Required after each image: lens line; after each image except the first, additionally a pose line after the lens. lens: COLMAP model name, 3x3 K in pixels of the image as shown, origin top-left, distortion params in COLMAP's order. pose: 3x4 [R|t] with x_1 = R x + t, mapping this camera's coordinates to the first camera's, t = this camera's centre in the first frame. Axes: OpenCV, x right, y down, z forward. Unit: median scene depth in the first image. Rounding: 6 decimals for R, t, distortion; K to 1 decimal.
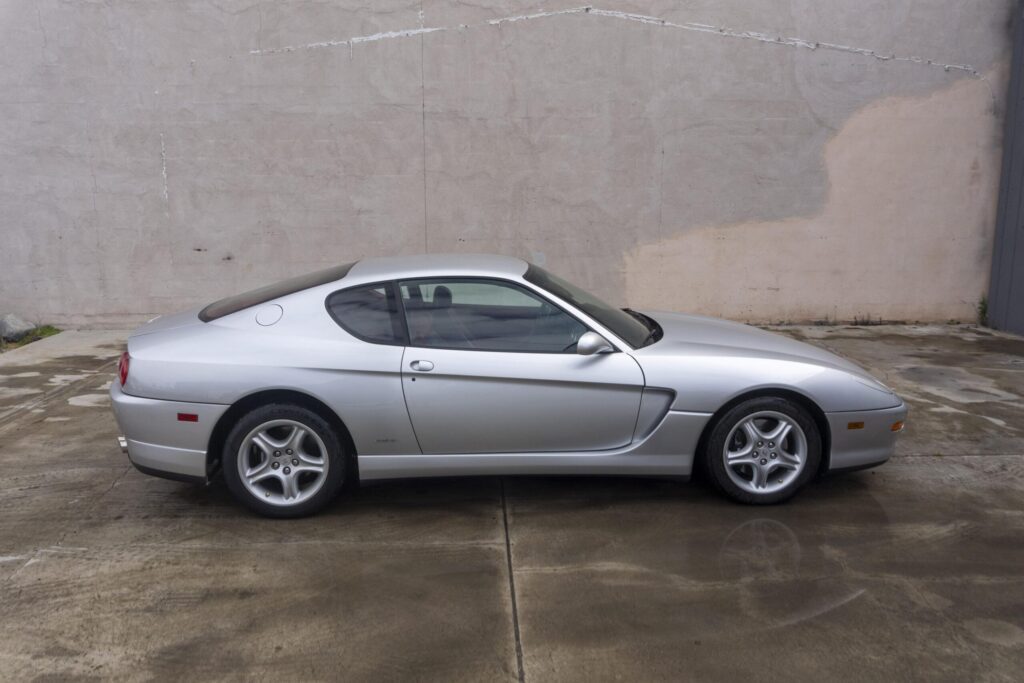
lens RADIAL K [[840.4, 0, 510.6], [0, 840.4, 341.6], [0, 0, 1]] dist [0.015243, 0.001403]
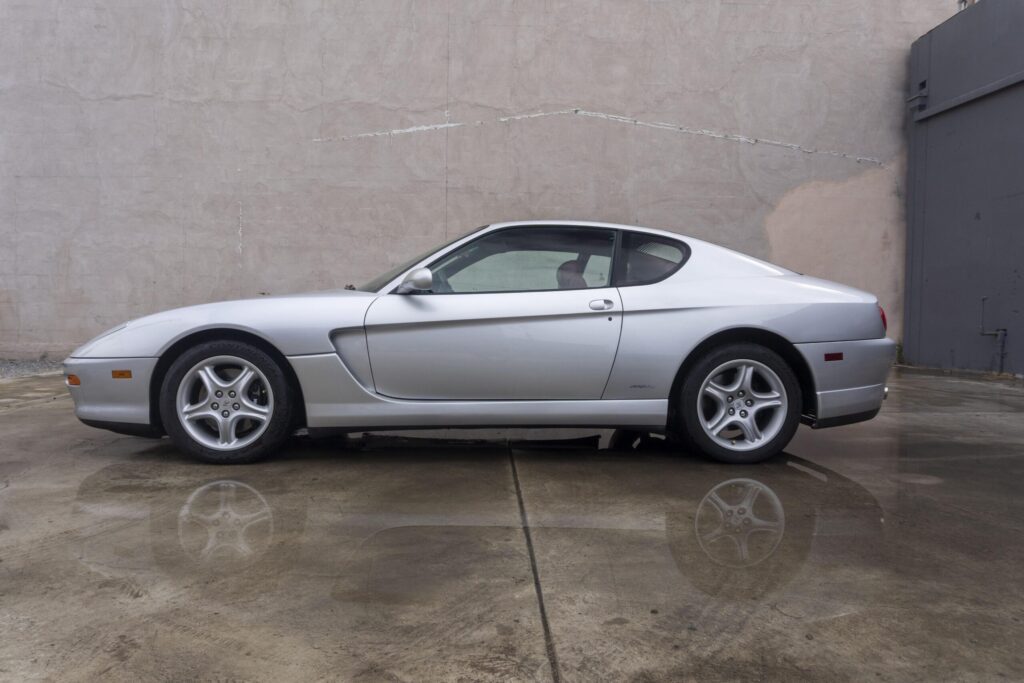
lens RADIAL K [[691.4, 0, 508.3], [0, 691.4, 343.9], [0, 0, 1]] dist [-0.007034, 0.002525]
pose [[0.999886, 0.012068, -0.009067, 0.001491], [-0.013188, 0.990644, -0.135830, 0.100908], [0.007343, 0.135934, 0.990691, 0.003417]]
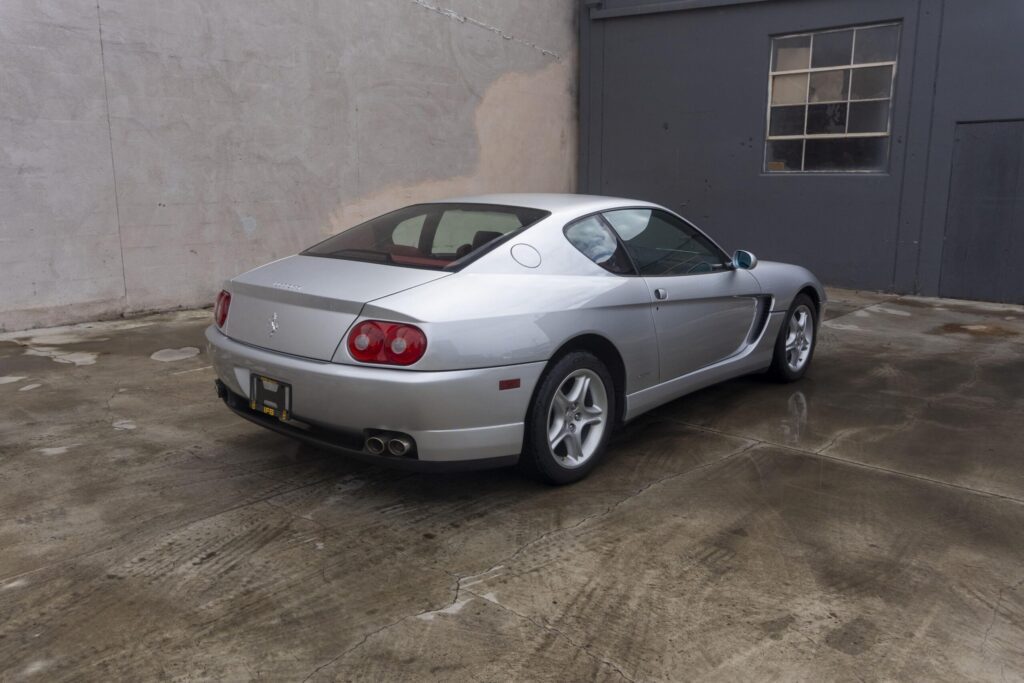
lens RADIAL K [[840.4, 0, 511.6], [0, 840.4, 344.6], [0, 0, 1]] dist [0.015243, 0.001403]
pose [[0.706263, -0.141612, 0.693642, -0.418444], [0.127503, 0.989212, 0.072131, -0.002284], [-0.696373, 0.037498, 0.716699, 0.186992]]
